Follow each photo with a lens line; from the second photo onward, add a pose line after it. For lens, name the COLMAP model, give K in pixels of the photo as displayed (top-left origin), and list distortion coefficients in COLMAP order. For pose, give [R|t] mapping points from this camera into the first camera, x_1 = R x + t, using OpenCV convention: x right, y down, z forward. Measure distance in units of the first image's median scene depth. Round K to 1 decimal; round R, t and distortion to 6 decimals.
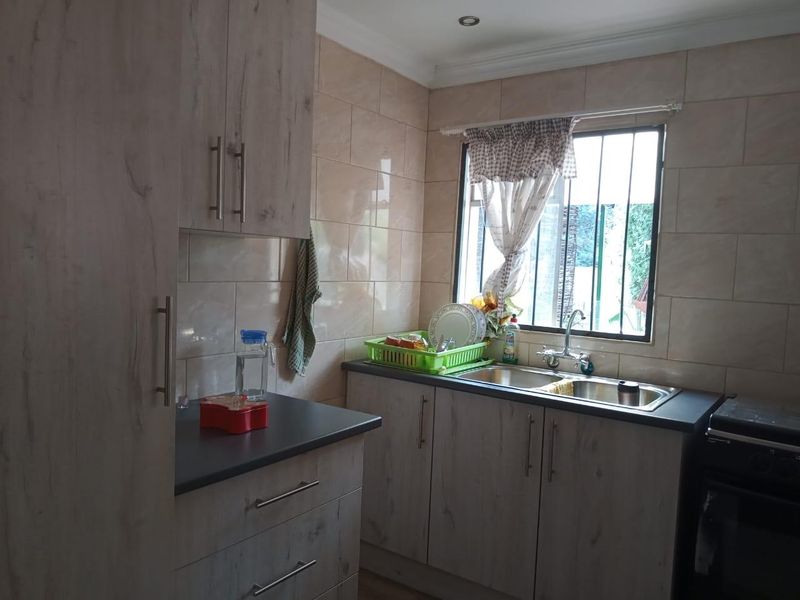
lens RADIAL K [[597.2, 0, 400.0], [0, 597.2, 300.0], [0, 0, 1]] dist [-0.032523, -0.003330]
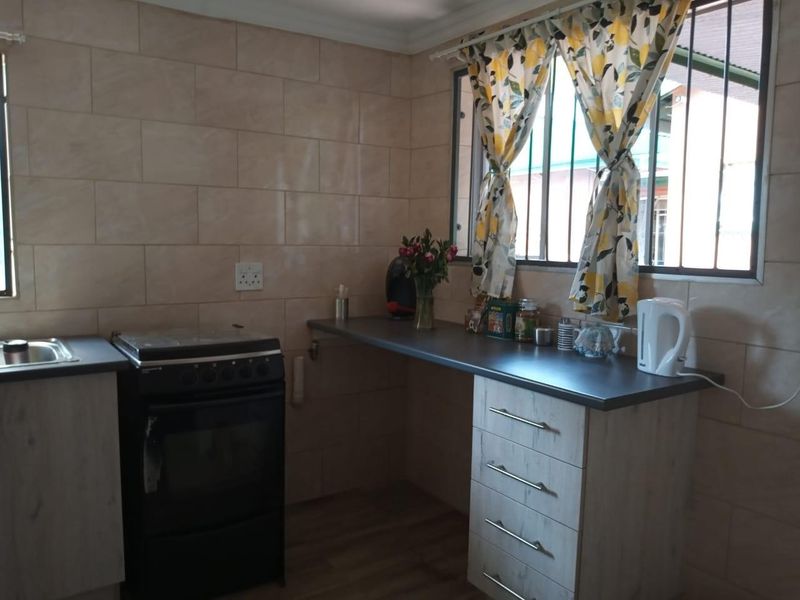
lens RADIAL K [[597.2, 0, 400.0], [0, 597.2, 300.0], [0, 0, 1]] dist [-0.032523, -0.003330]
pose [[0.326500, -0.140437, 0.934706, -0.239297], [0.049402, 0.990084, 0.131501, -0.012296], [-0.943905, 0.003242, 0.330200, 0.134945]]
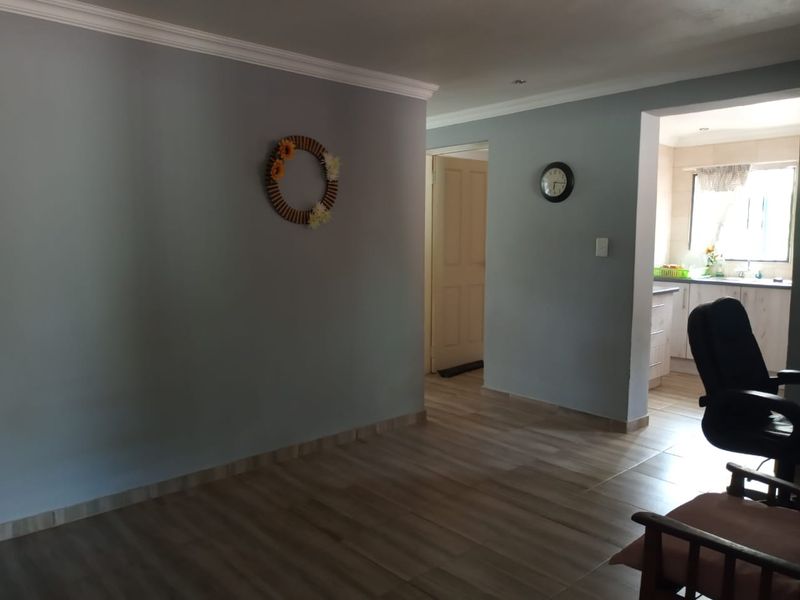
lens RADIAL K [[597.2, 0, 400.0], [0, 597.2, 300.0], [0, 0, 1]] dist [-0.032523, -0.003330]
pose [[0.969136, -0.021479, -0.245590, -0.473853], [0.033695, 0.998389, 0.045646, 0.061656], [0.244214, -0.052512, 0.968299, -1.556907]]
